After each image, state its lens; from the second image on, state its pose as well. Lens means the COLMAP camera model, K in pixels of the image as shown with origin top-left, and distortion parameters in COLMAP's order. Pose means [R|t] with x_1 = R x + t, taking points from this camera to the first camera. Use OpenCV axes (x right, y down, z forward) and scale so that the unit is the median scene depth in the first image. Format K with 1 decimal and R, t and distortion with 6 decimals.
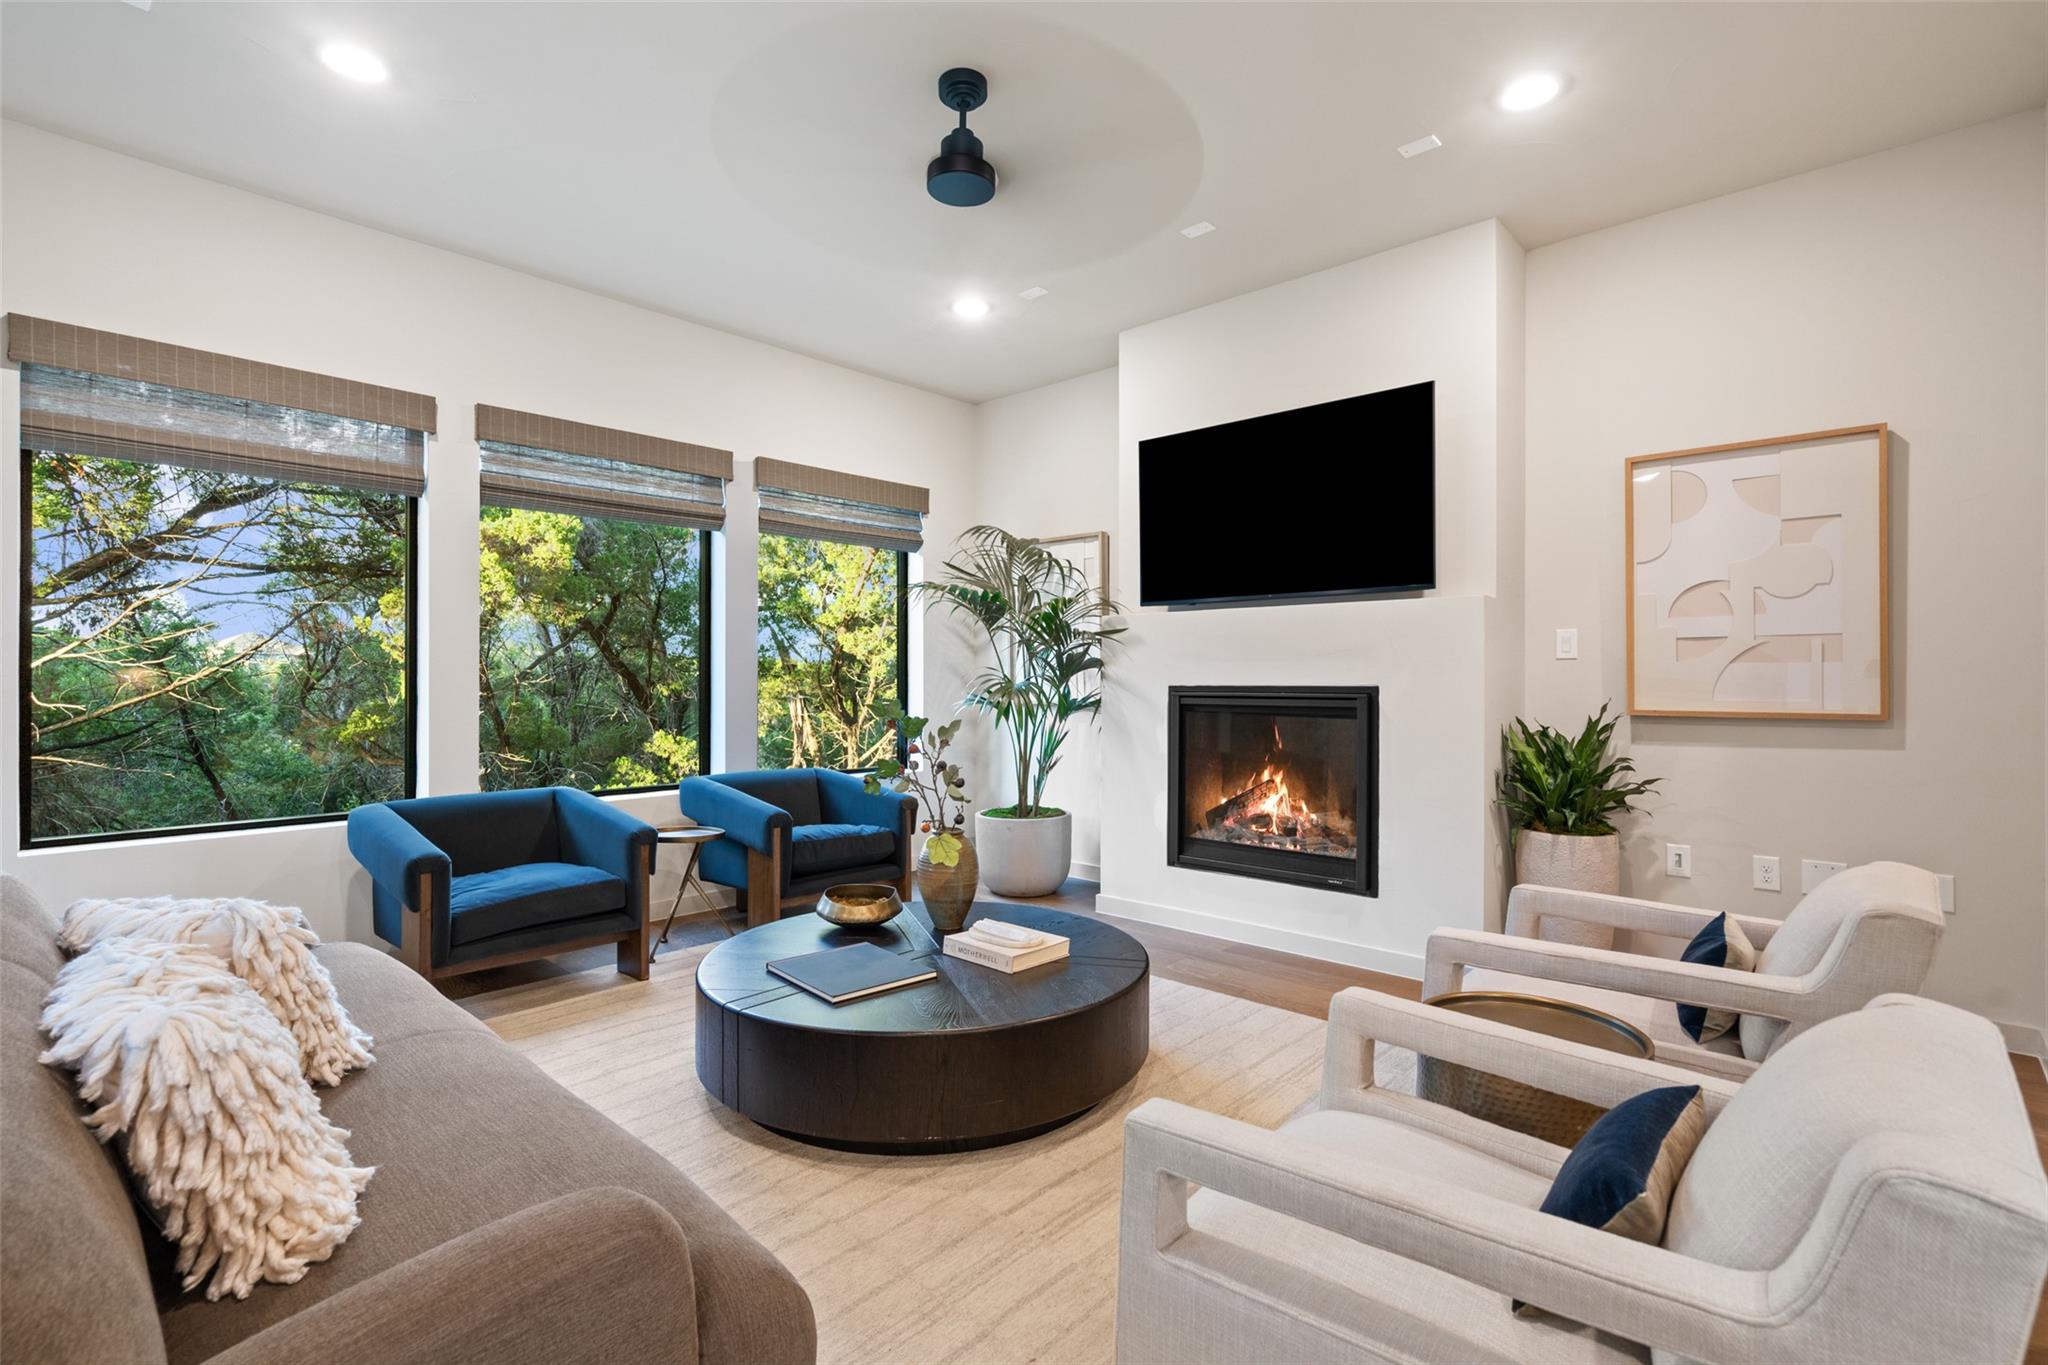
lens RADIAL K [[958.9, 0, 1011.1], [0, 958.9, 686.5], [0, 0, 1]] dist [0.001350, 0.000235]
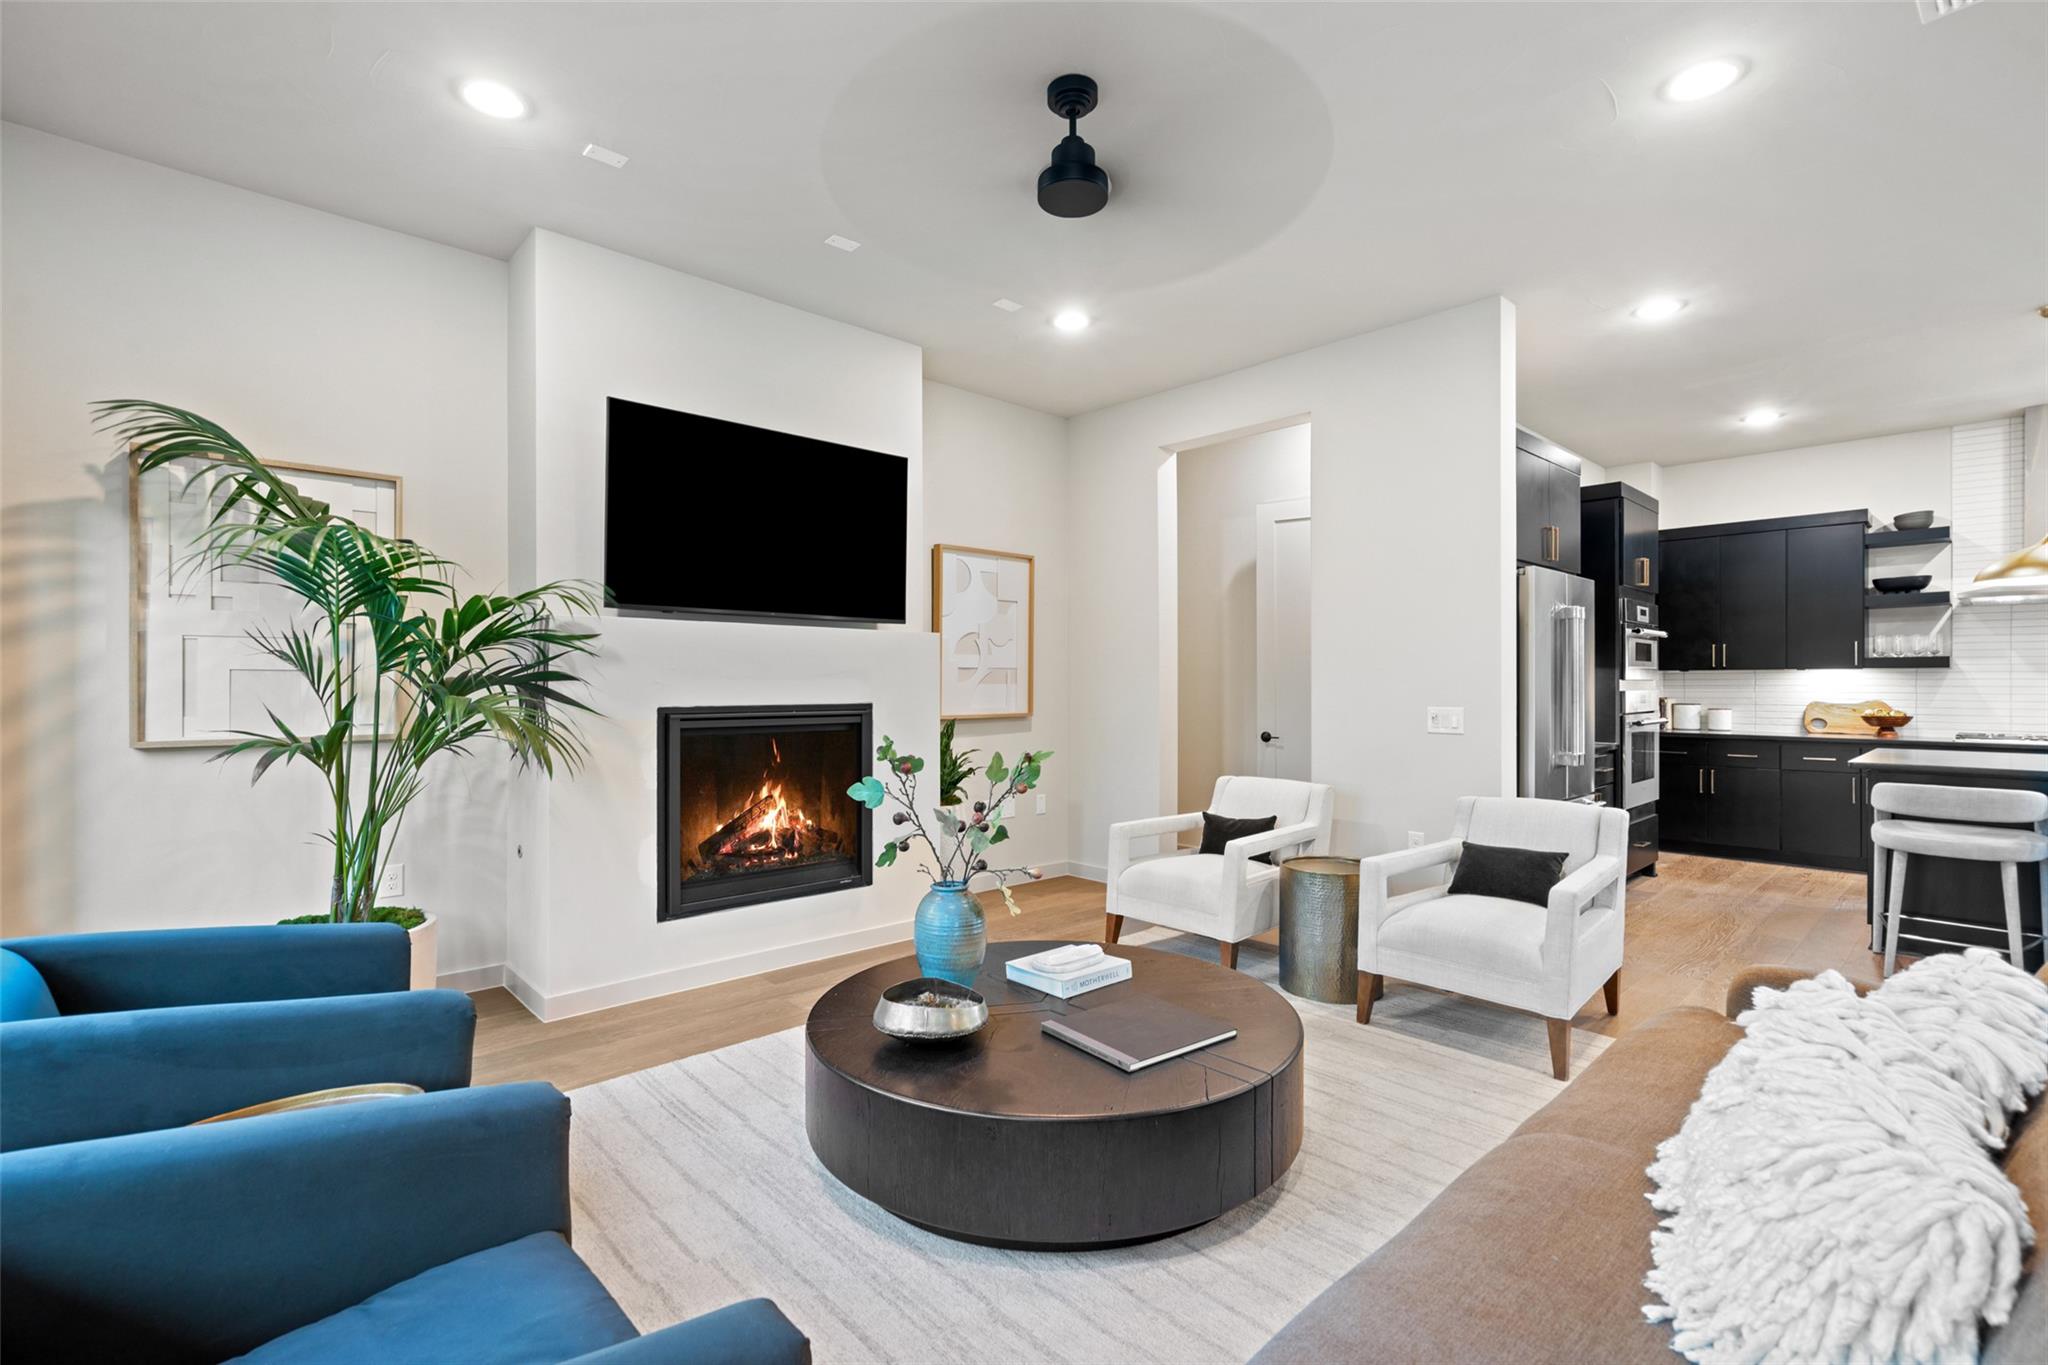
lens RADIAL K [[918.5, 0, 1025.2], [0, 918.5, 687.6], [0, 0, 1]] dist [-0.000502, 0.000083]
pose [[0.060585, -0.008450, 0.998127, -0.683922], [0.004161, 0.999958, 0.008213, -0.022574], [-0.998154, 0.003655, 0.060617, 0.690854]]
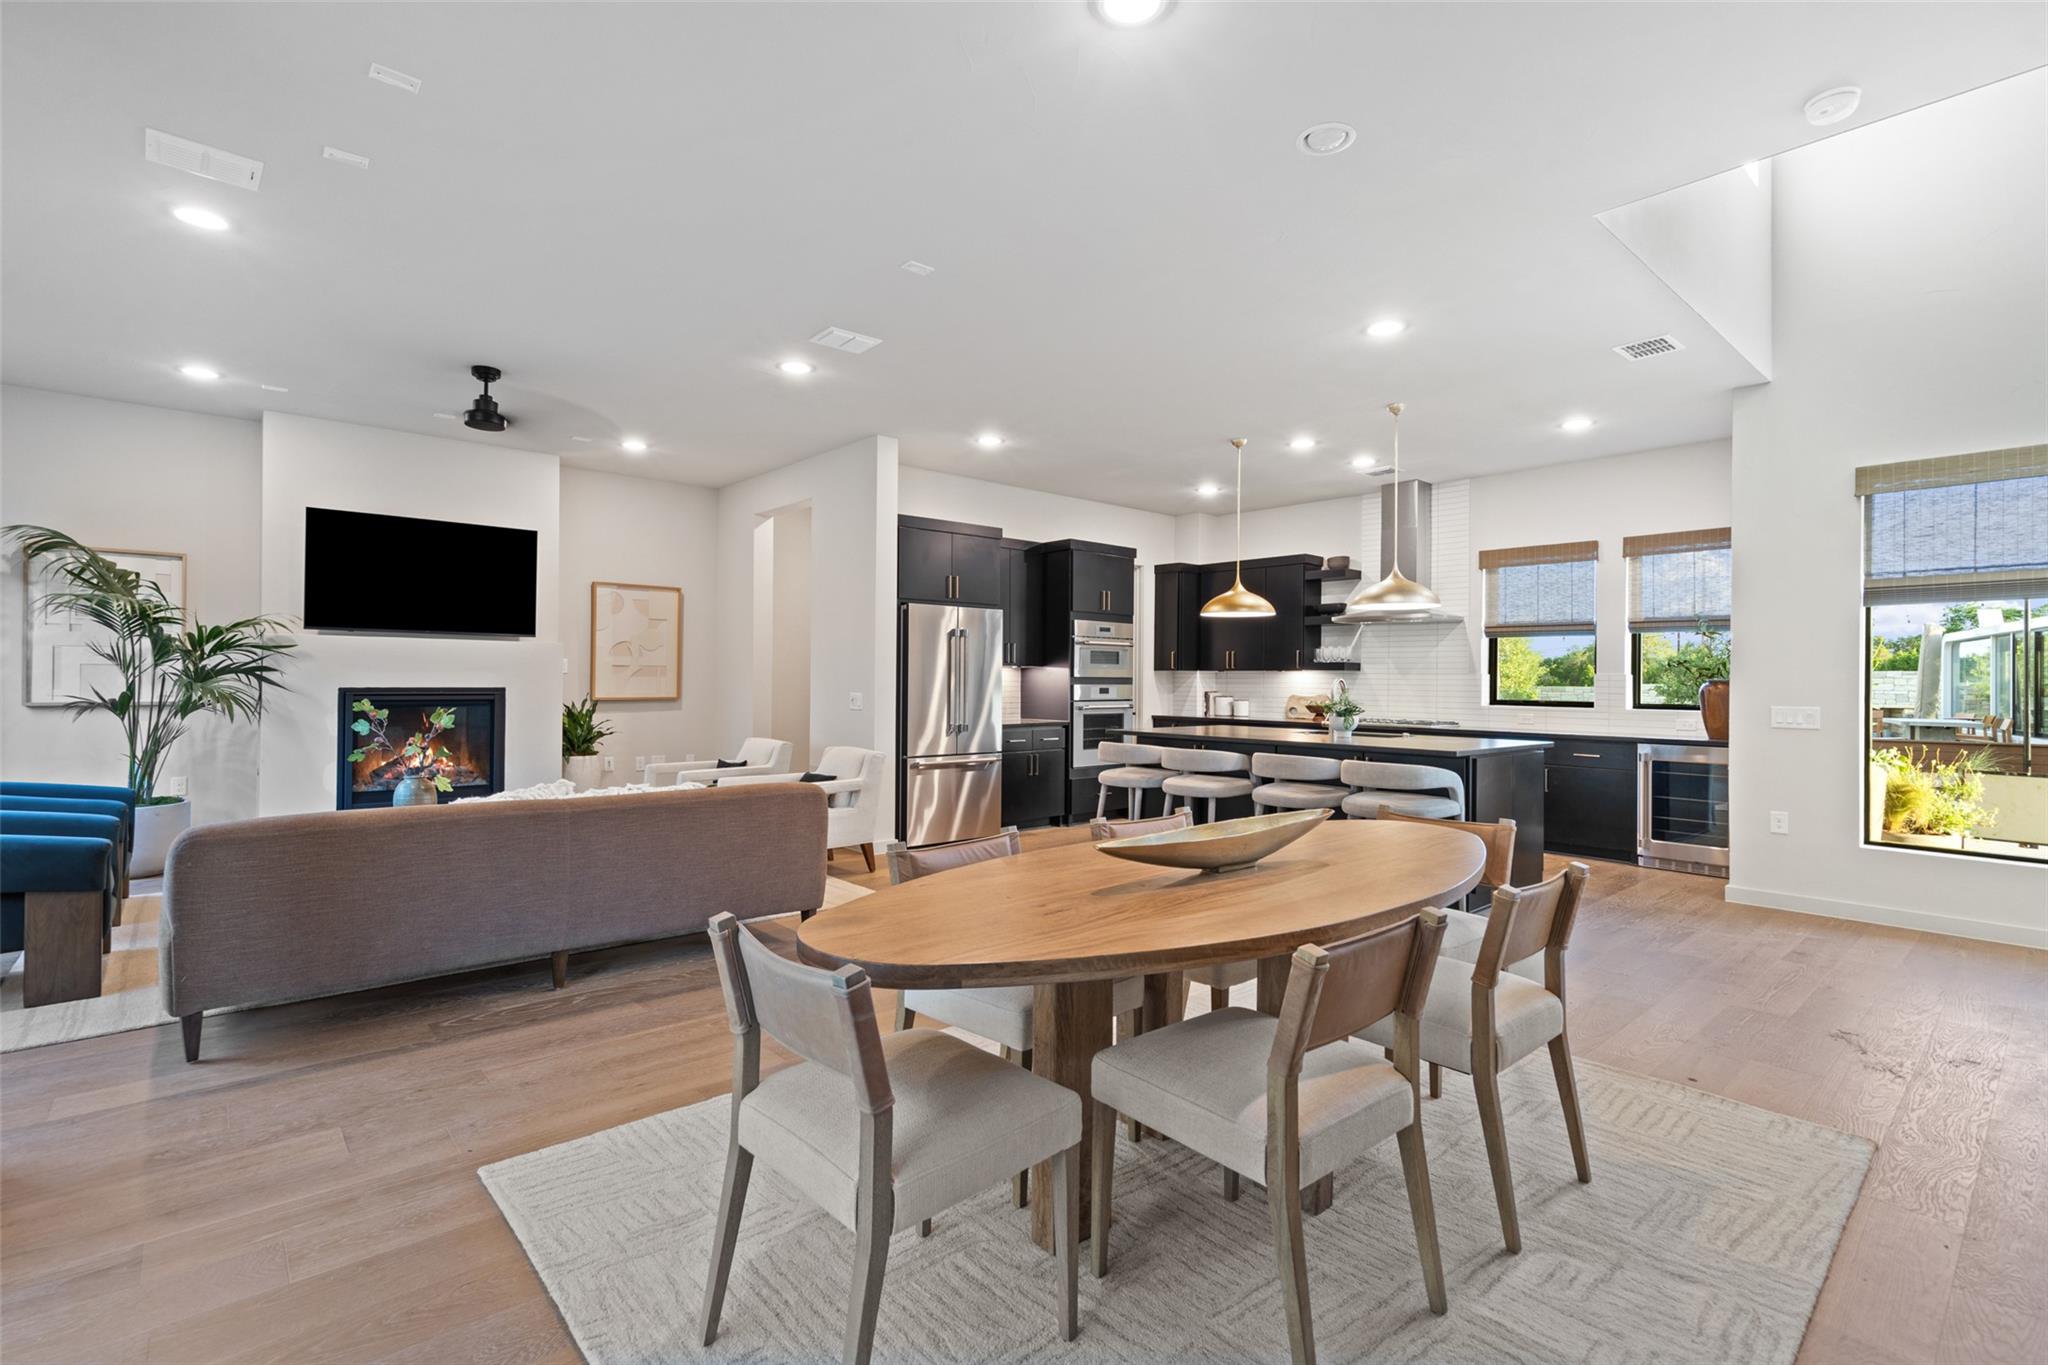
lens RADIAL K [[939.8, 0, 1024.0], [0, 939.8, 682.5], [0, 0, 1]] dist [0.000173, -0.000051]
pose [[0.090180, -0.005504, 0.995910, -1.250461], [-0.003350, 0.999977, 0.005830, -0.019271], [-0.995920, -0.003862, 0.090159, -0.154931]]
